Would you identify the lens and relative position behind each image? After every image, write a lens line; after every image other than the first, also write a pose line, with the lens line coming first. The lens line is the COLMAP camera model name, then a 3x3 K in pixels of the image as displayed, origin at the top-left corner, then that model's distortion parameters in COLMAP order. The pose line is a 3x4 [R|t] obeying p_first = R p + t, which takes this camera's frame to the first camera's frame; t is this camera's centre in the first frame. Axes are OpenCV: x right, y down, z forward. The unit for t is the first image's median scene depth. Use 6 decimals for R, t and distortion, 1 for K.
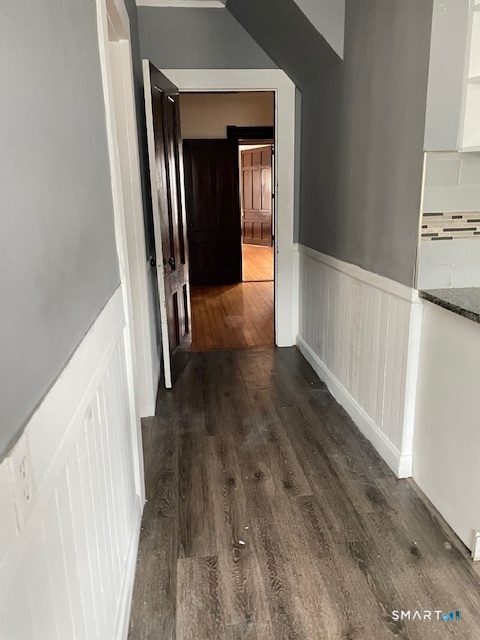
lens RADIAL K [[484.2, 0, 237.1], [0, 484.2, 321.5], [0, 0, 1]] dist [0.074091, -0.105788]
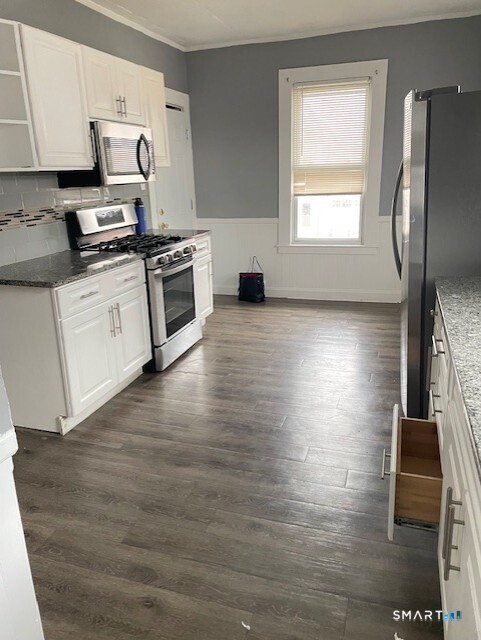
lens RADIAL K [[484.2, 0, 237.6], [0, 484.2, 321.5], [0, 0, 1]] dist [0.074091, -0.105788]
pose [[0.423233, -0.252803, 0.870037, -0.486675], [0.254177, 0.954850, 0.153801, 0.037737], [-0.869636, 0.156050, 0.468381, -0.240354]]
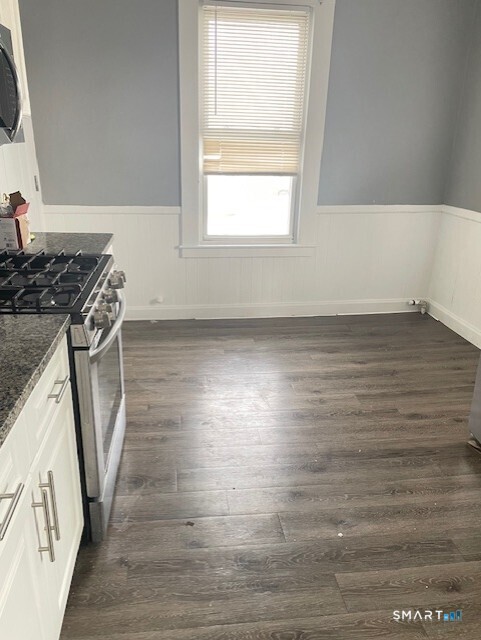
lens RADIAL K [[484.2, 0, 237.6], [0, 484.2, 321.5], [0, 0, 1]] dist [0.074091, -0.105788]
pose [[-0.023100, -0.327503, 0.944568, 0.188003], [0.235614, 0.916422, 0.323507, -0.172097], [-0.971572, 0.230026, 0.055995, 0.487976]]
